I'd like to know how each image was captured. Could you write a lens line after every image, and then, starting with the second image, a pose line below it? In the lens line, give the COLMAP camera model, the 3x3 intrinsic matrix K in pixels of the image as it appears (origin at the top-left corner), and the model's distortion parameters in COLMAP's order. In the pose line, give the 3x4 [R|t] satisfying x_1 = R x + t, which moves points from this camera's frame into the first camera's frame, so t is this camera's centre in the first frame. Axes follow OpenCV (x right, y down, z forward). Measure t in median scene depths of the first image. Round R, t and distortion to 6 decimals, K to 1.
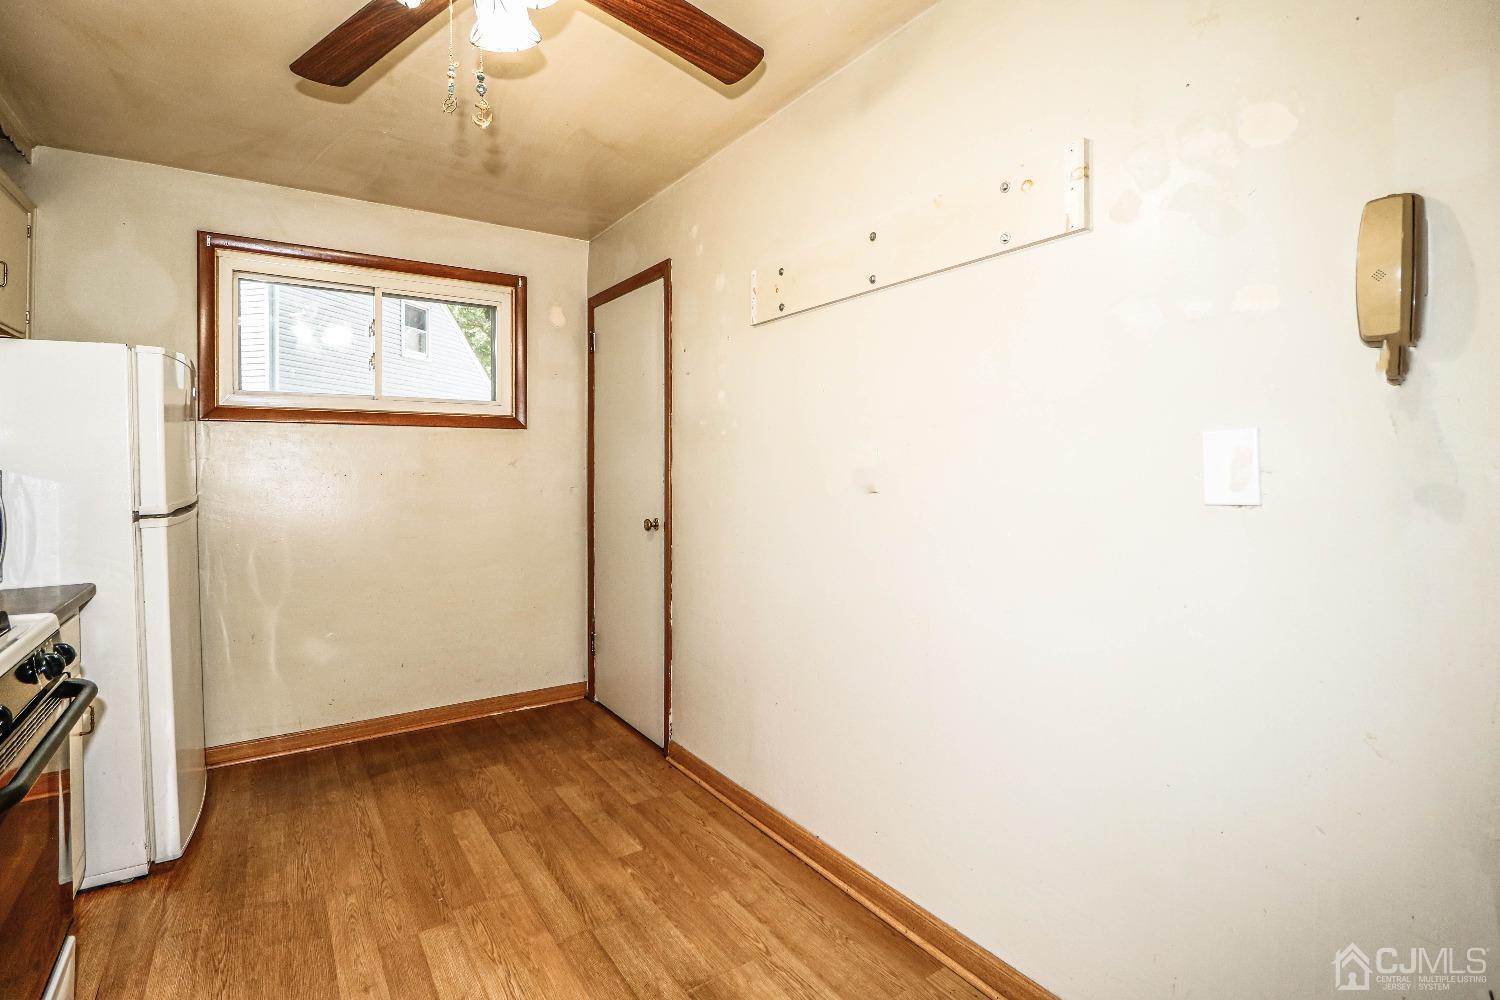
lens RADIAL K [[708.6, 0, 747.5], [0, 708.6, 470.3], [0, 0, 1]] dist [-0.014044, -0.001819]
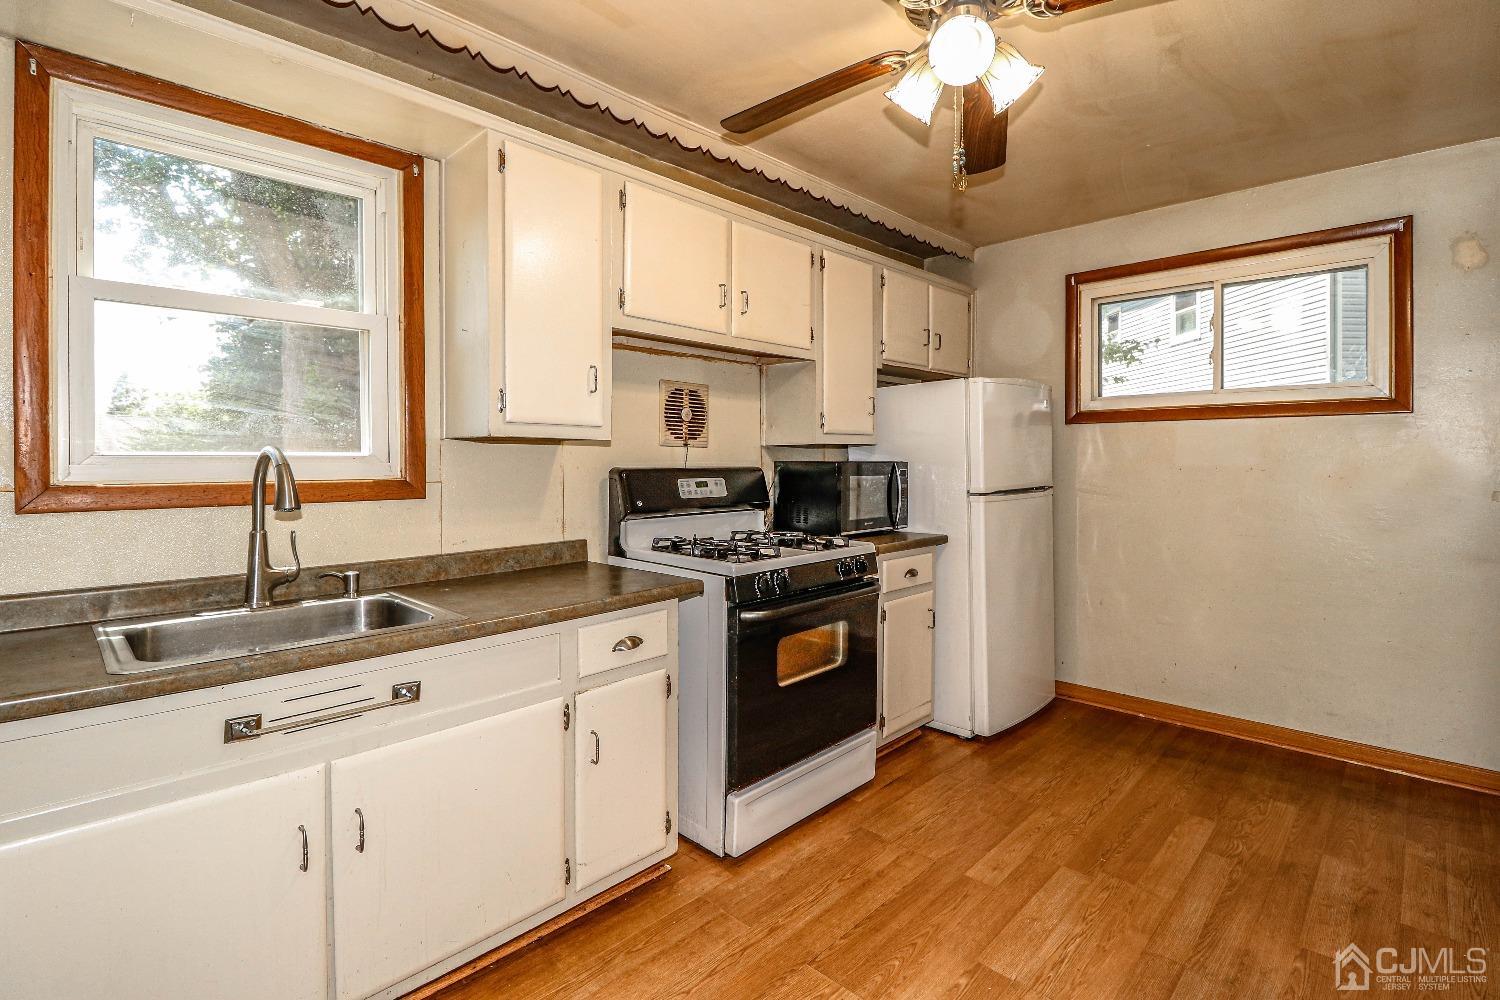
lens RADIAL K [[708.6, 0, 739.4], [0, 708.6, 476.5], [0, 0, 1]] dist [-0.014044, -0.001819]
pose [[0.200229, 0.023514, -0.979467, 0.394404], [-0.010030, 0.999709, 0.021950, 0.001683], [0.979698, 0.005429, 0.200407, 0.182316]]
